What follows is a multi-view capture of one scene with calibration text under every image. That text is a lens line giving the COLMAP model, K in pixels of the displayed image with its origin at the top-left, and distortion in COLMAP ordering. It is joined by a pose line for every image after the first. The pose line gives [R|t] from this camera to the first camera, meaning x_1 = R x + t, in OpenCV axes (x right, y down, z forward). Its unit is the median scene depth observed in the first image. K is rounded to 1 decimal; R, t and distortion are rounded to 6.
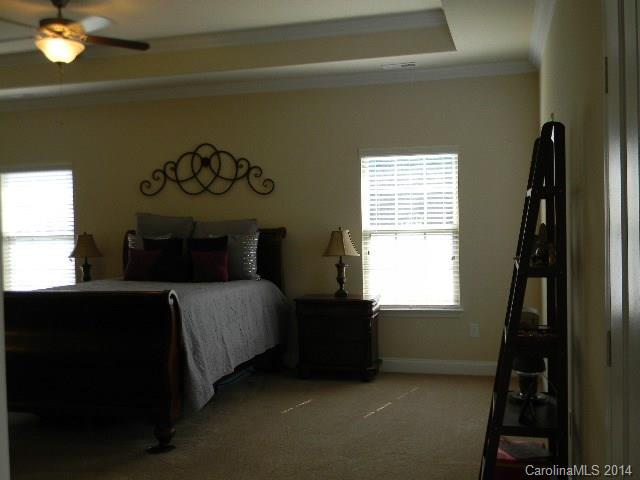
lens RADIAL K [[668.3, 0, 320.0], [0, 668.3, 240.0], [0, 0, 1]] dist [-0.000590, 0.004273]
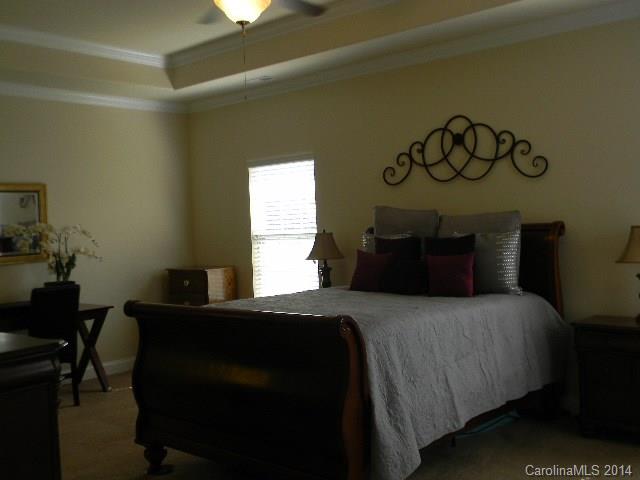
lens RADIAL K [[688.3, 0, 320.0], [0, 688.3, 240.0], [0, 0, 1]] dist [0.005650, 0.011613]
pose [[0.894682, -0.002109, -0.446698, 0.044704], [0.005502, 0.999965, 0.006299, -0.004865], [0.446669, -0.008094, 0.894663, 0.210604]]
